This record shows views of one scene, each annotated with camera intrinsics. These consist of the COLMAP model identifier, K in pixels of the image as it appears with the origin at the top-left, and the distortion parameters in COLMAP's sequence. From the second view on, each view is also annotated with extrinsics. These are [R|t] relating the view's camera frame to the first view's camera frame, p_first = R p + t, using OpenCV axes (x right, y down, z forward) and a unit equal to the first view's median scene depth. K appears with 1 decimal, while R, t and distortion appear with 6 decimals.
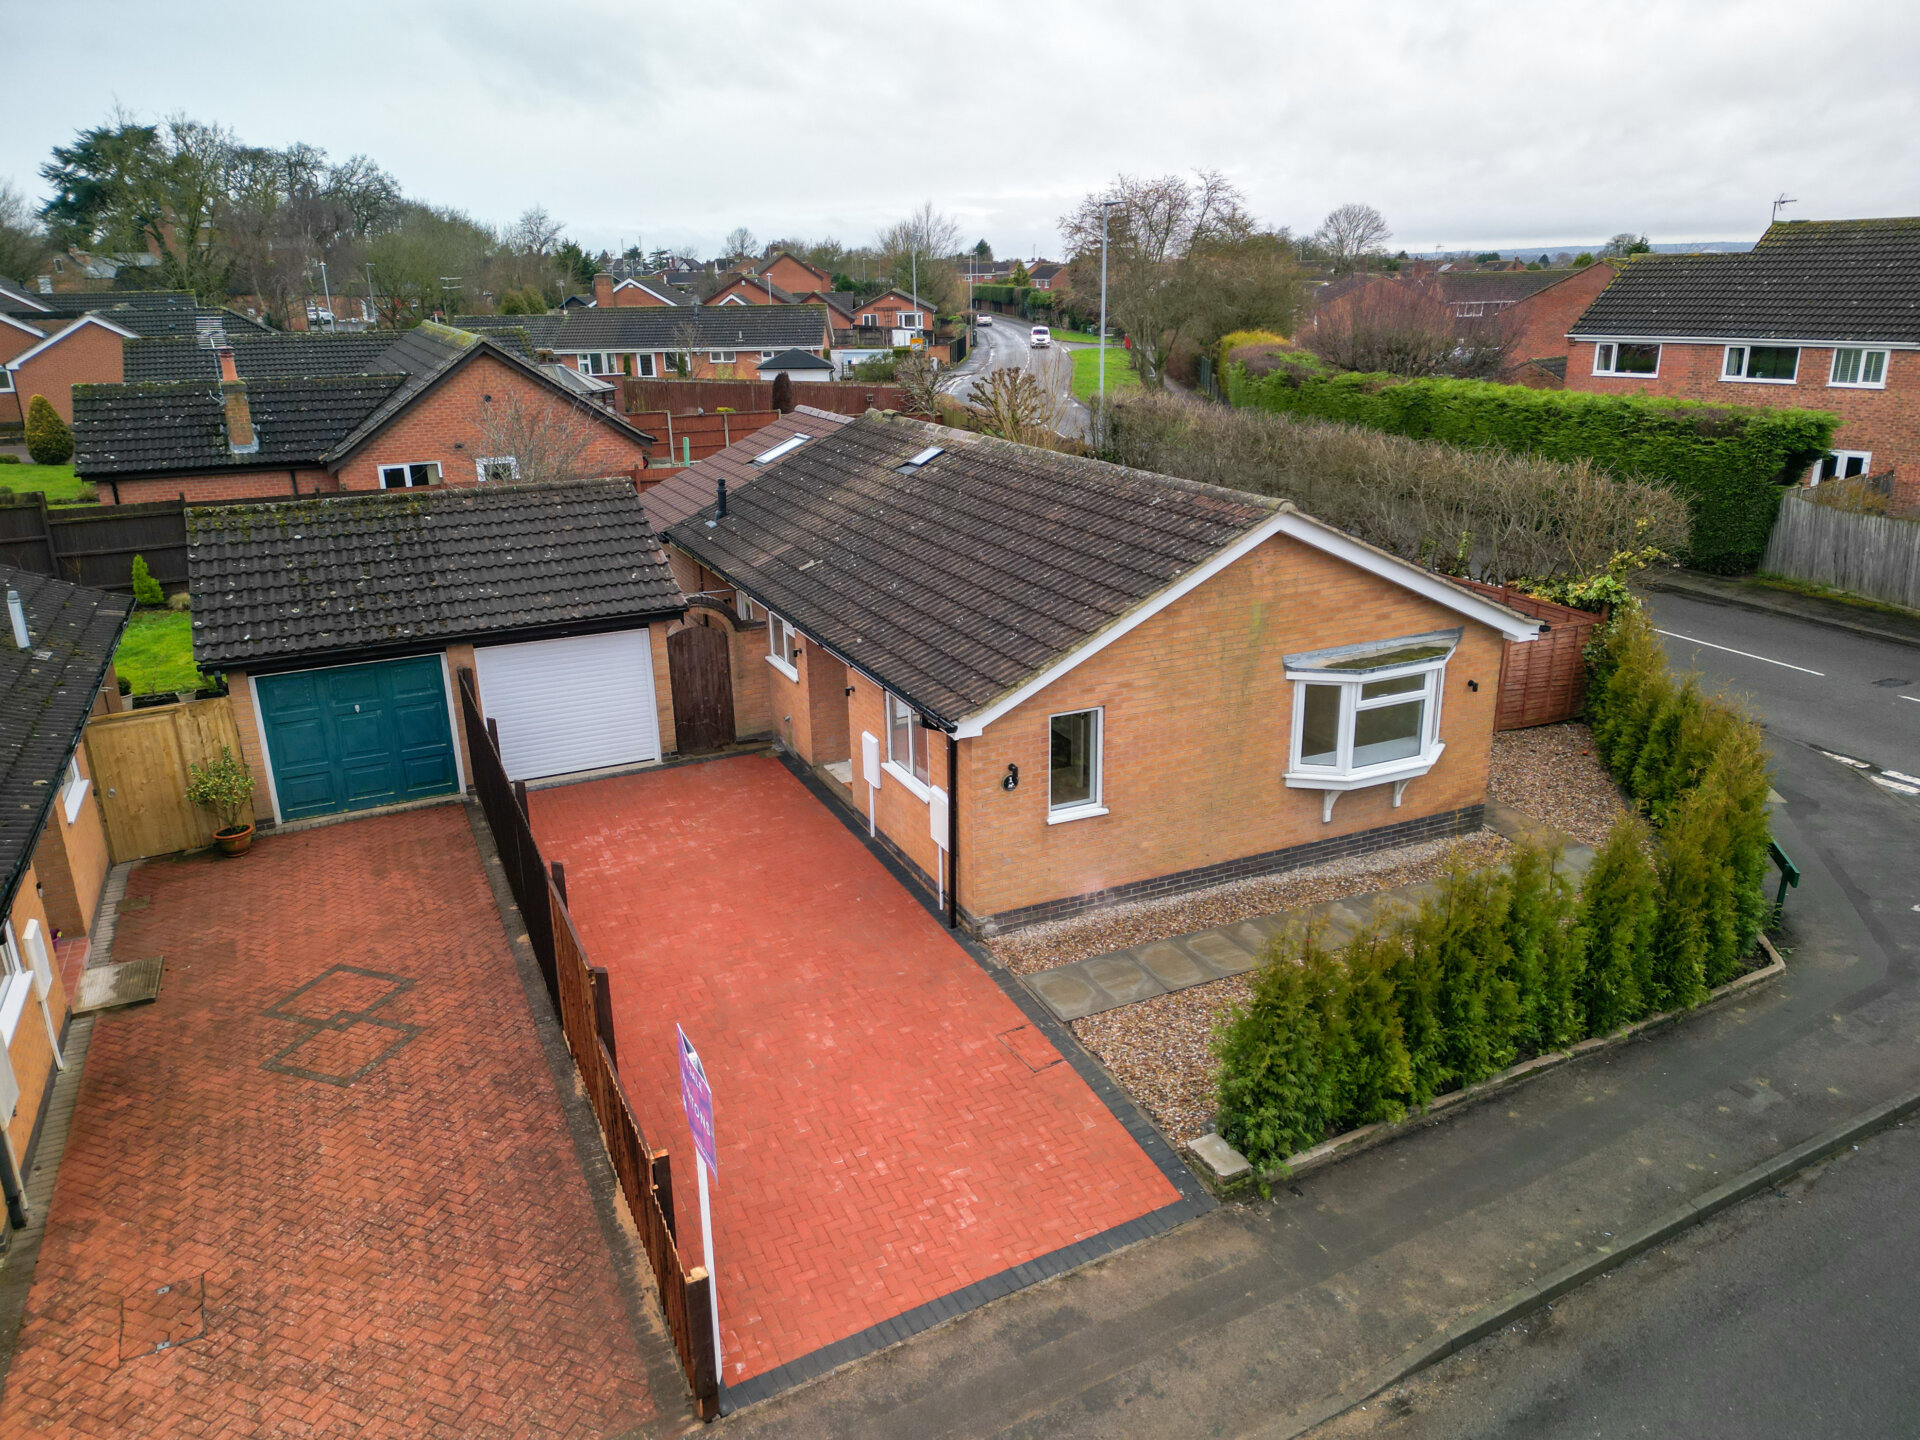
lens RADIAL K [[1352.3, 0, 960.2], [0, 1352.3, 722.1], [0, 0, 1]] dist [0.038987, -0.007303]
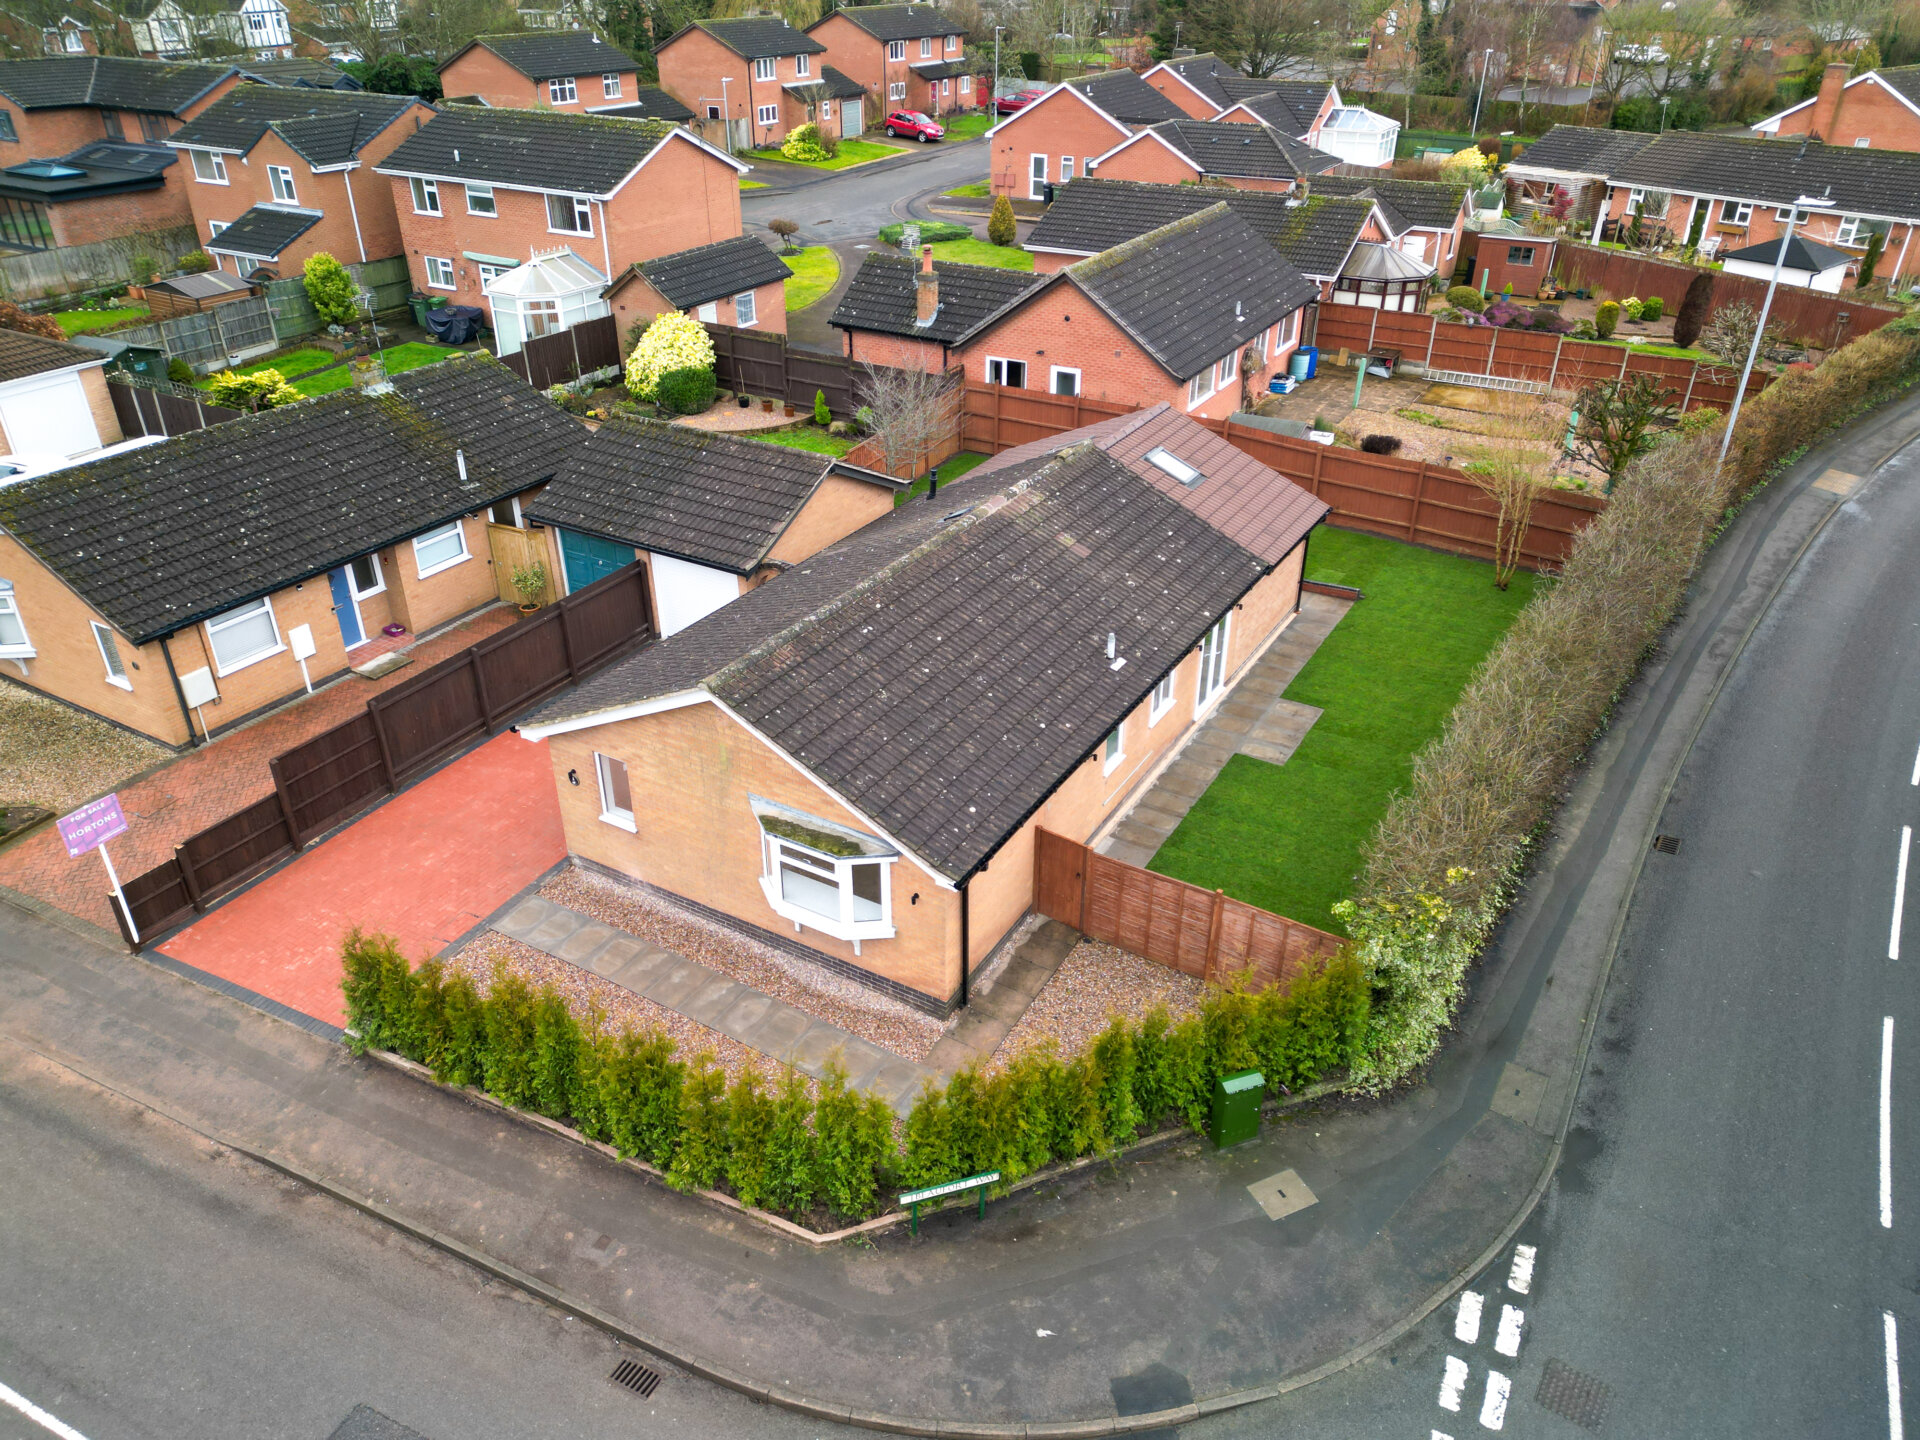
lens RADIAL K [[1352.3, 0, 959.3], [0, 1352.3, 718.4], [0, 0, 1]] dist [0.038987, -0.007303]
pose [[0.564369, 0.424217, -0.708186, 1.172911], [-0.273880, 0.905494, 0.324146, -0.553807], [0.778766, 0.011020, 0.627218, 0.359724]]
